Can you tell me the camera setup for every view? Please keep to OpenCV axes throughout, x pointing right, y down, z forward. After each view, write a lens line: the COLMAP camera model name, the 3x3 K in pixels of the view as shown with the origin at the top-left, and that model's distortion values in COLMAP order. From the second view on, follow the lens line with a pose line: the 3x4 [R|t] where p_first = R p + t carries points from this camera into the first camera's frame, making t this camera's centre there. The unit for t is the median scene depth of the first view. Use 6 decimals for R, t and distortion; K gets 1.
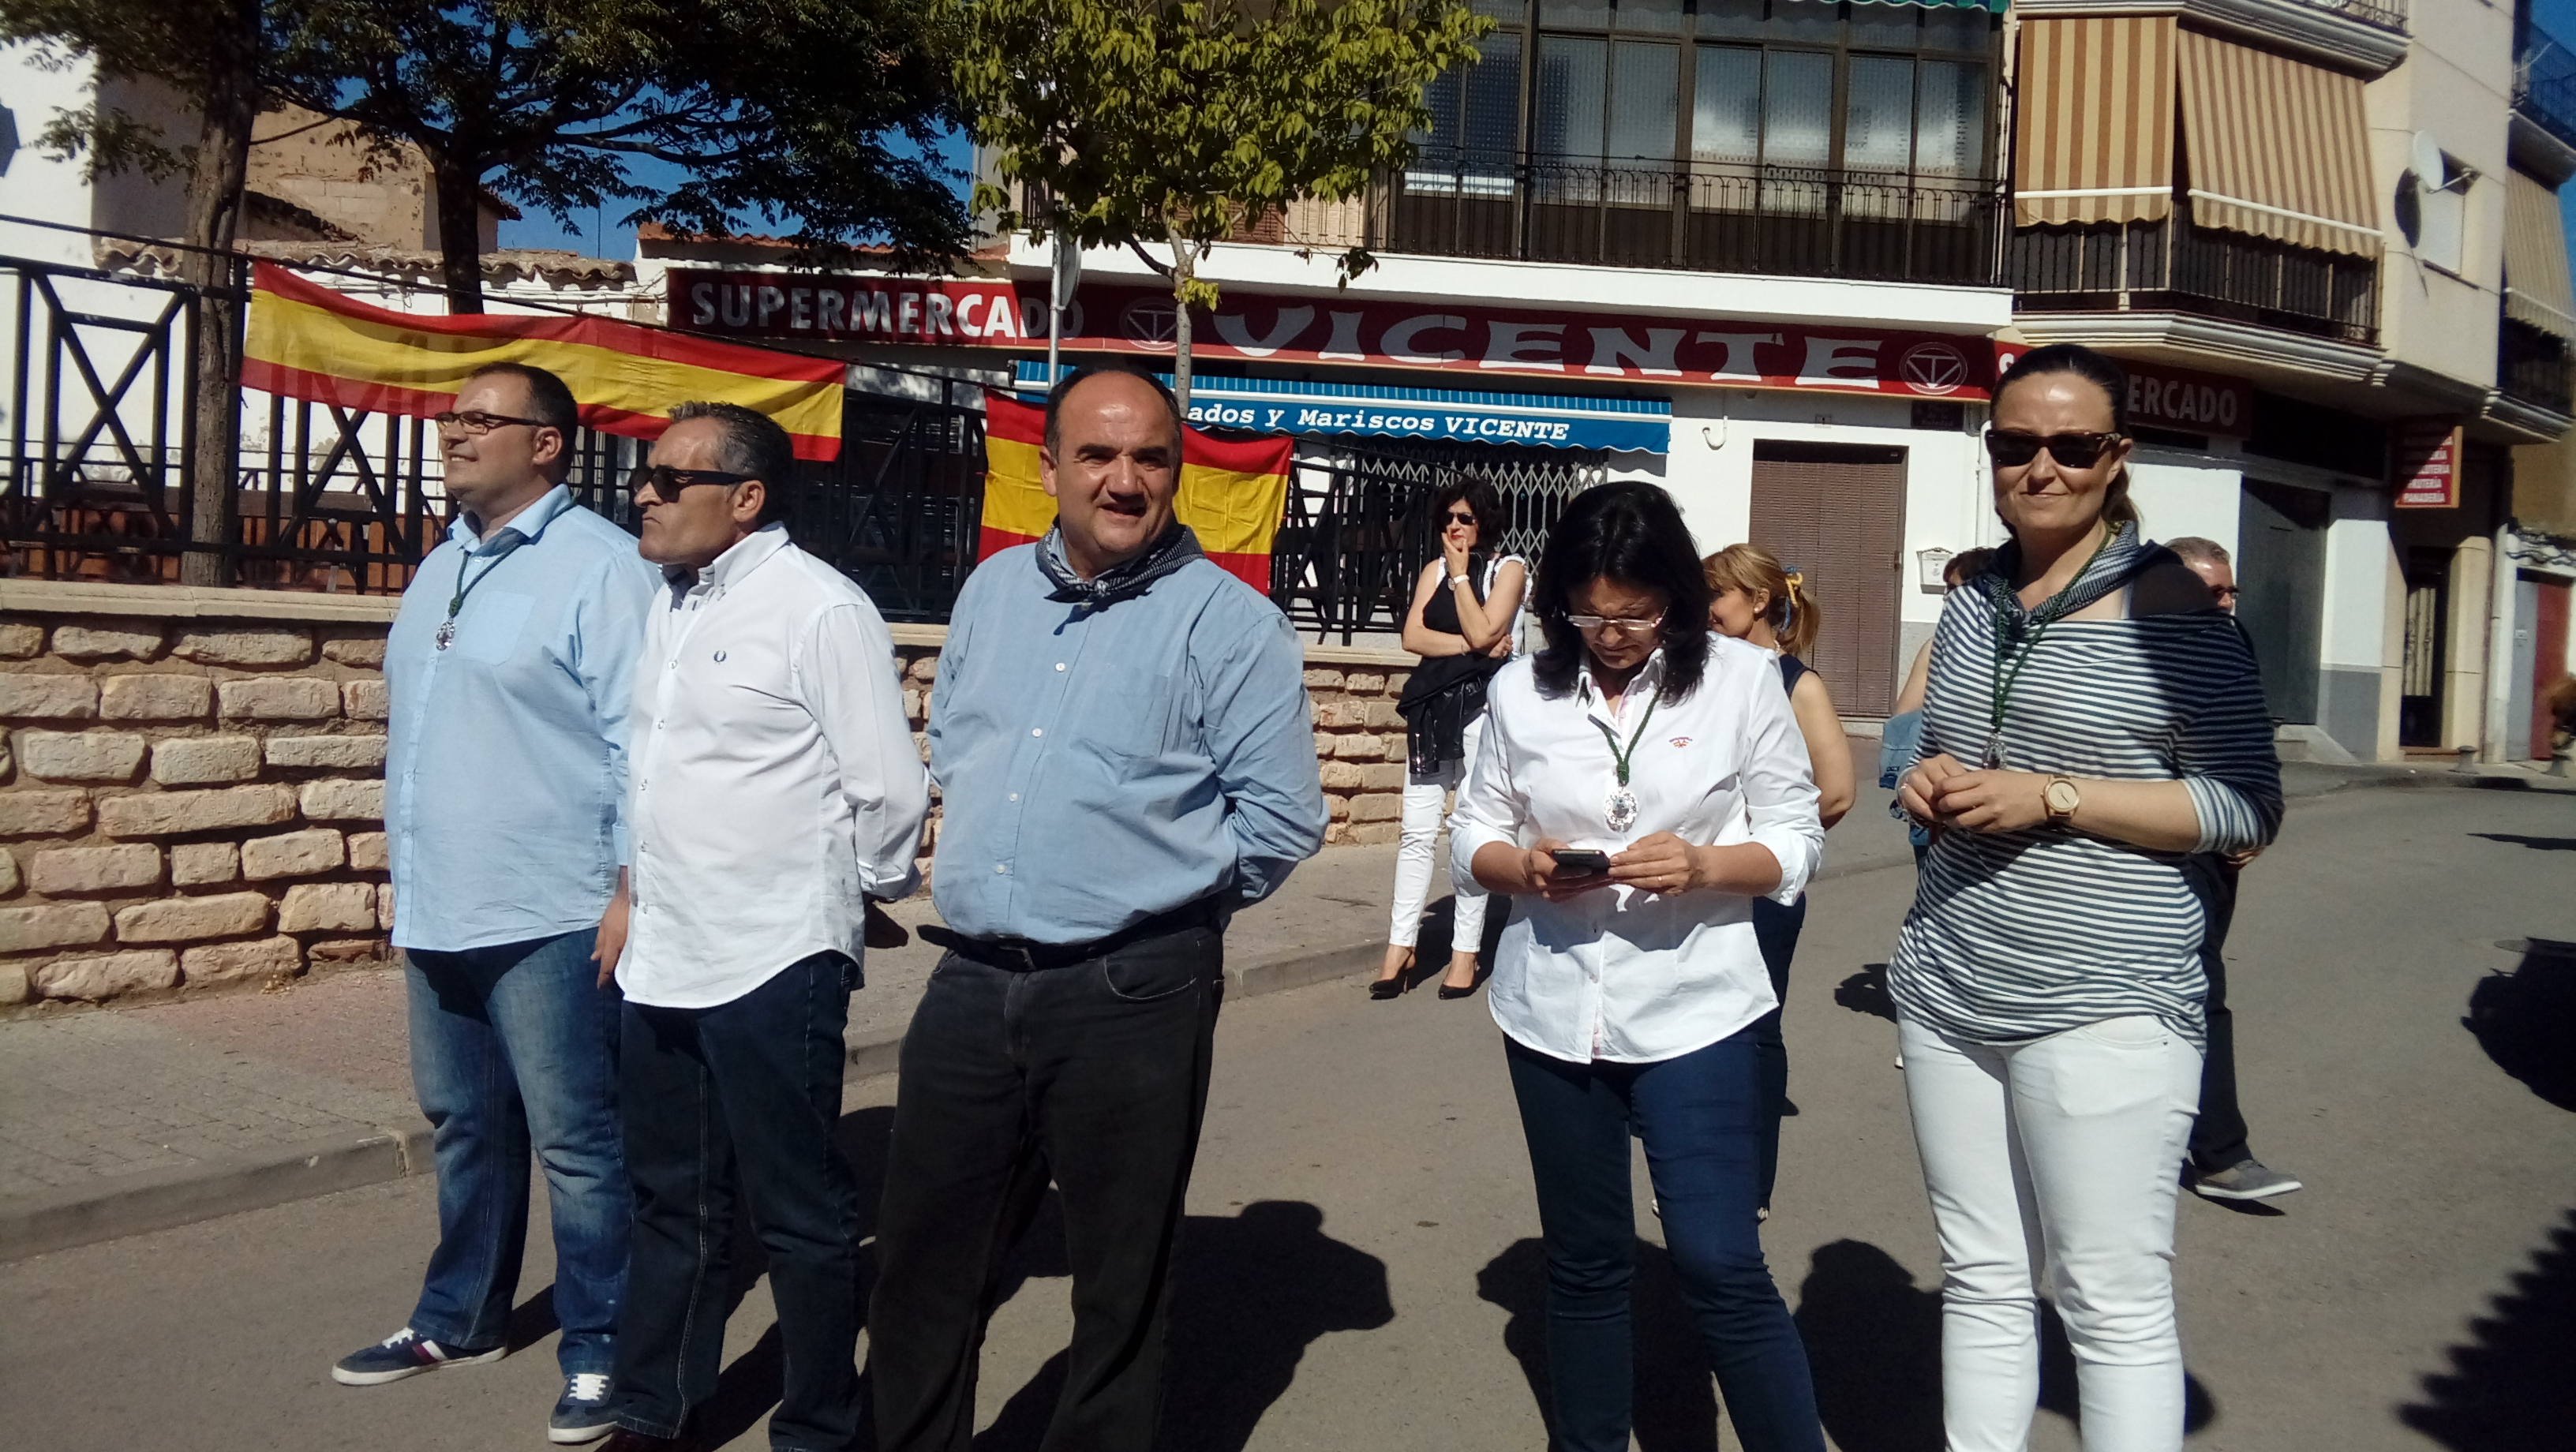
lens RADIAL K [[2280.3, 0, 1307.7], [0, 2280.3, 715.5], [0, 0, 1]] dist [0.089827, -0.150928]
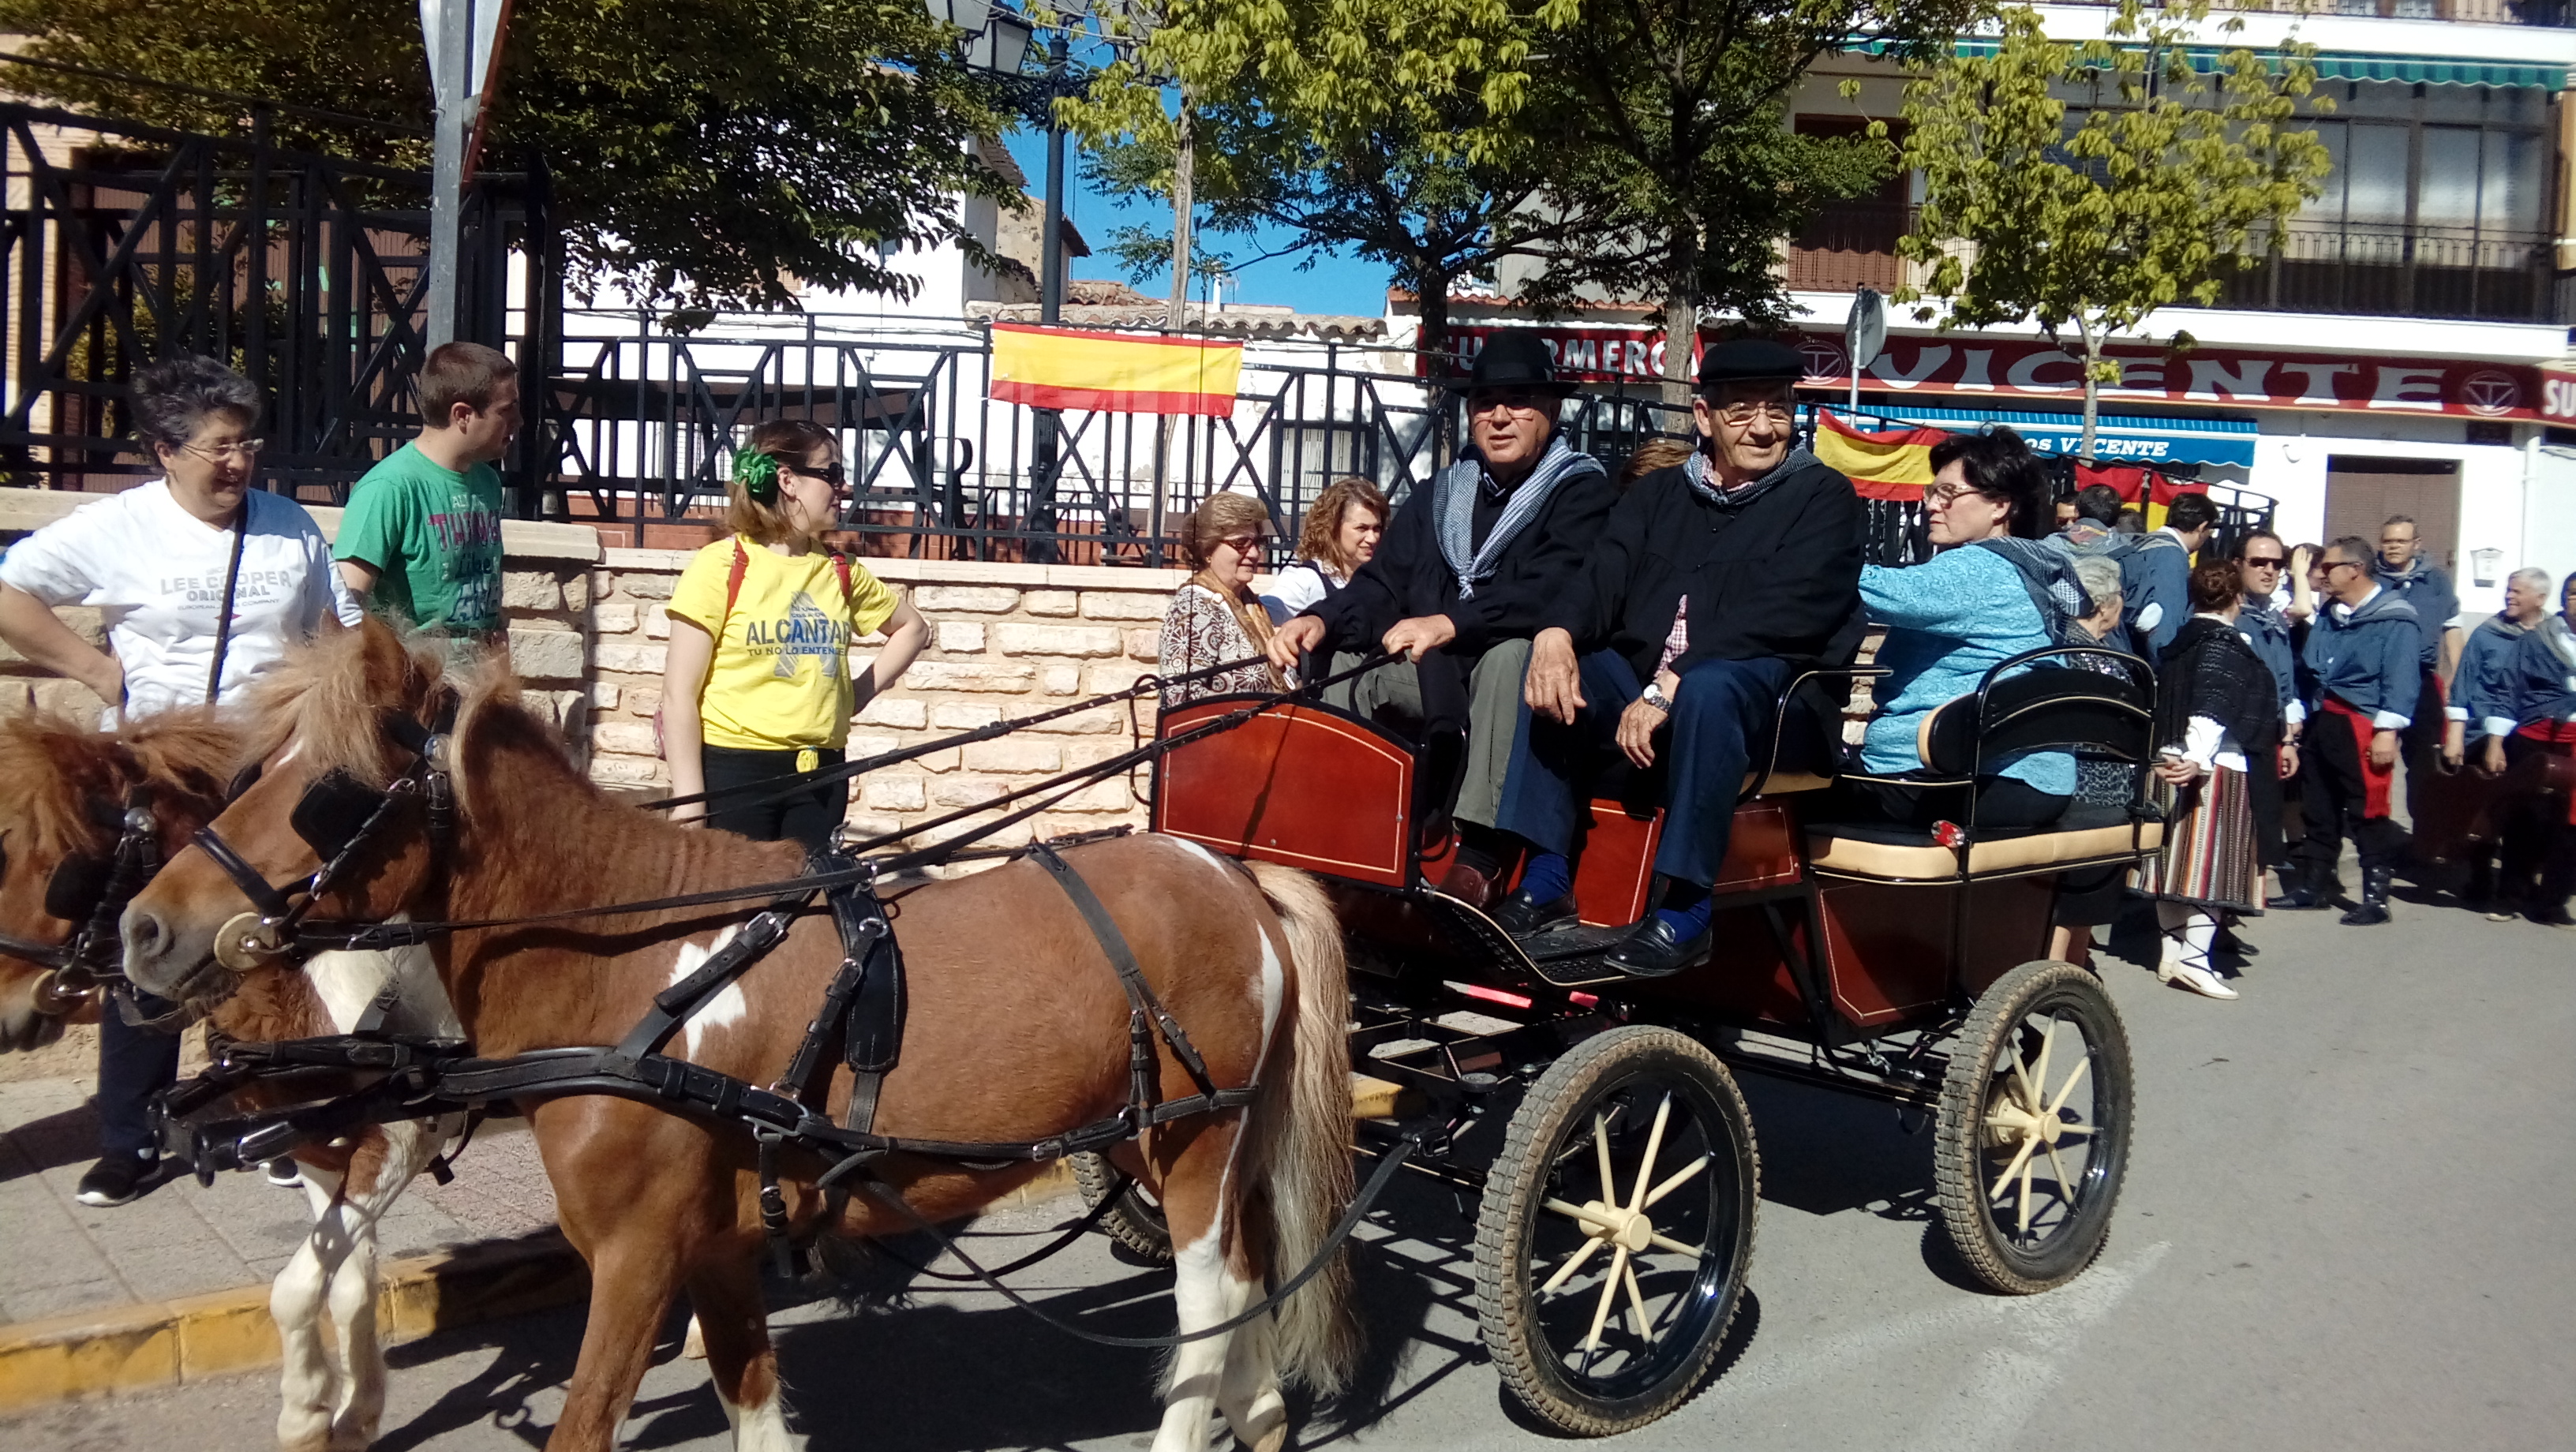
lens RADIAL K [[2280.3, 0, 1282.0], [0, 2280.3, 719.8], [0, 0, 1]] dist [0.089827, -0.150928]
pose [[0.995463, 0.007282, -0.094875, -0.225333], [-0.006127, 0.999904, 0.012457, 0.003098], [0.094957, -0.011819, 0.995411, -0.223592]]
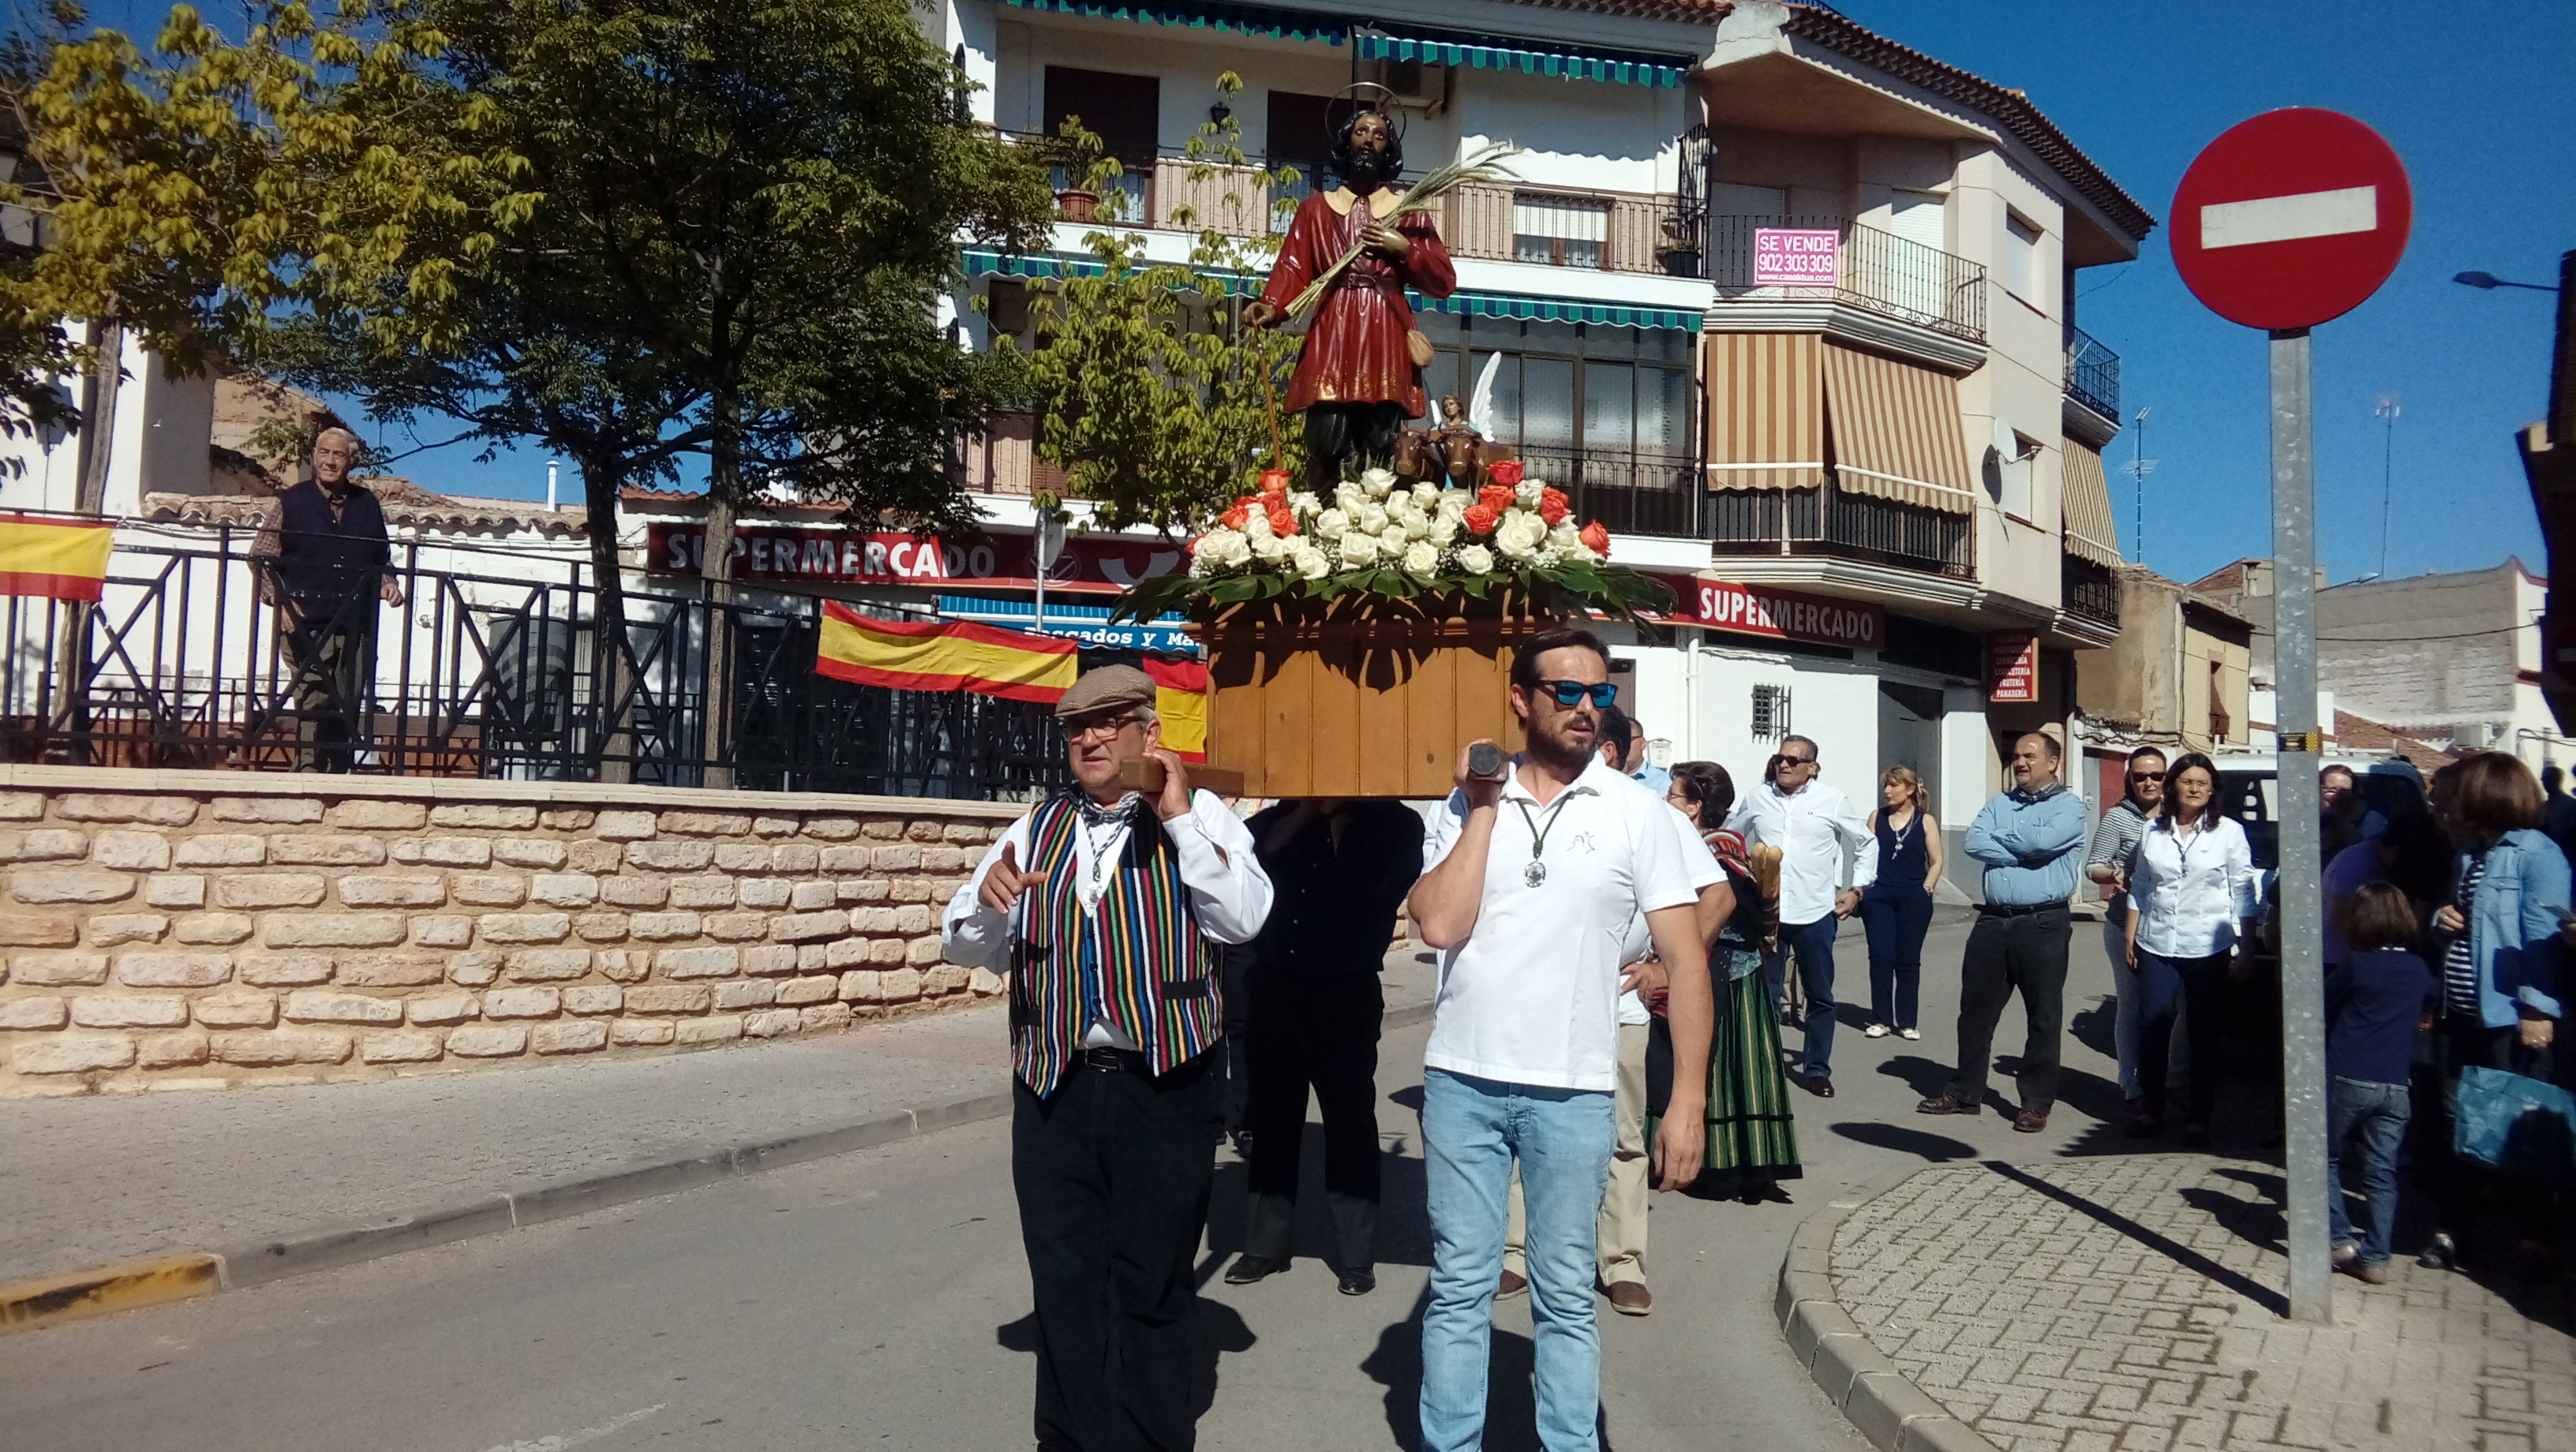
lens RADIAL K [[2280.3, 0, 1306.0], [0, 2280.3, 725.3], [0, 0, 1]] dist [0.089827, -0.150928]
pose [[0.987673, -0.011229, 0.156129, -0.122274], [0.022923, 0.997046, -0.073303, 0.008447], [-0.154845, 0.075978, 0.985013, -0.228715]]
